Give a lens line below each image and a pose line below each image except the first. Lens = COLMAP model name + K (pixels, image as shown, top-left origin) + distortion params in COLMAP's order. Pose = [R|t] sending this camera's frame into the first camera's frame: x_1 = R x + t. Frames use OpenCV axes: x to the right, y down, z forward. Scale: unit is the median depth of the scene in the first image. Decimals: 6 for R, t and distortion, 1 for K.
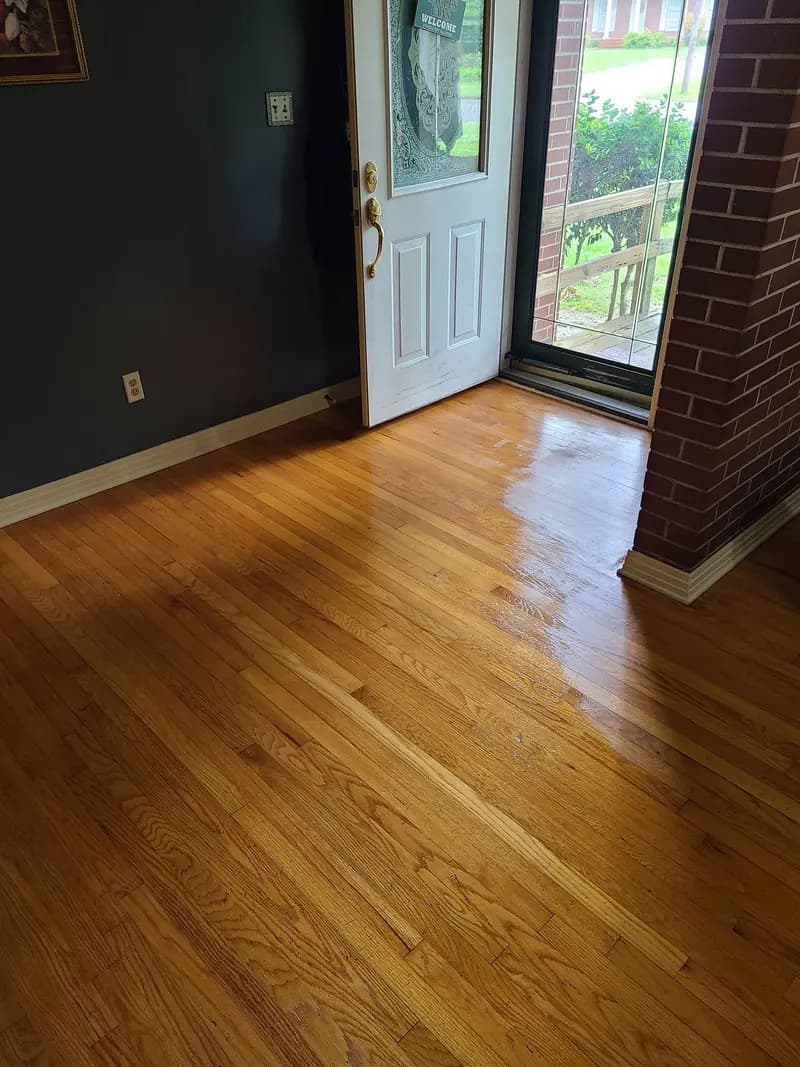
lens RADIAL K [[808.8, 0, 400.0], [0, 808.8, 533.5], [0, 0, 1]] dist [0.071149, -0.068217]
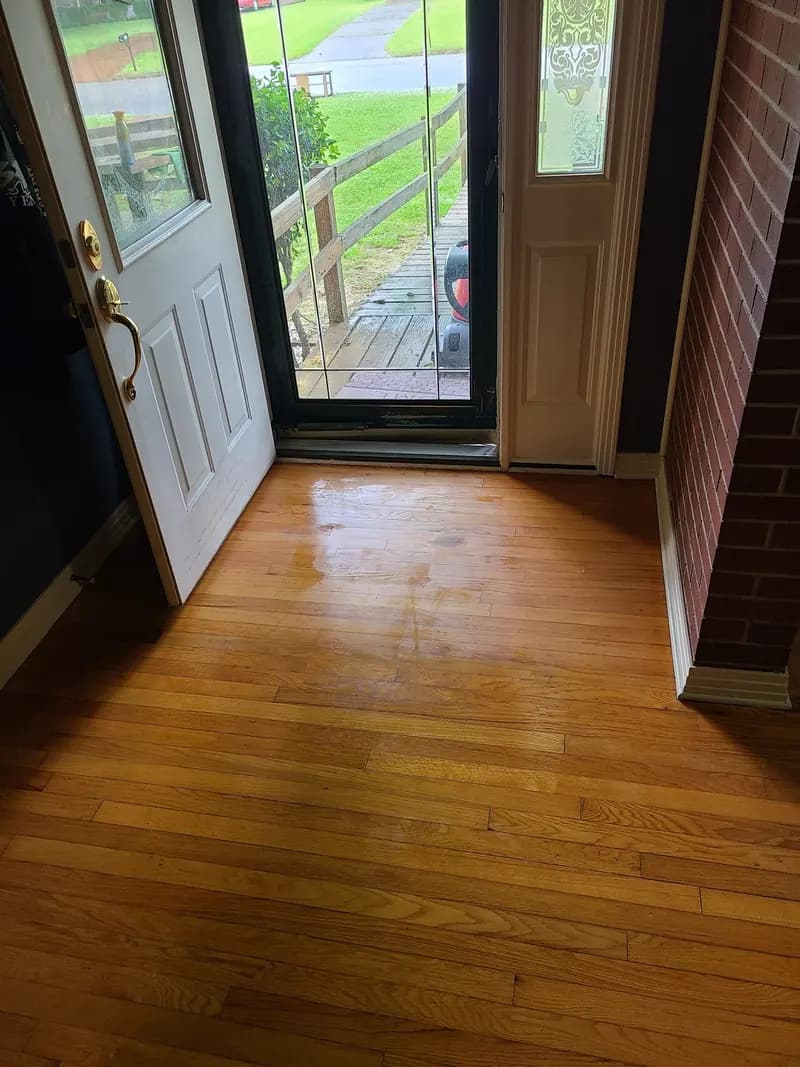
lens RADIAL K [[808.8, 0, 400.0], [0, 808.8, 533.5], [0, 0, 1]] dist [0.071149, -0.068217]
pose [[0.822760, -0.359549, 0.440216, -0.161919], [0.347103, 0.931141, 0.111784, -0.197738], [-0.450096, 0.060829, 0.890906, 0.327957]]
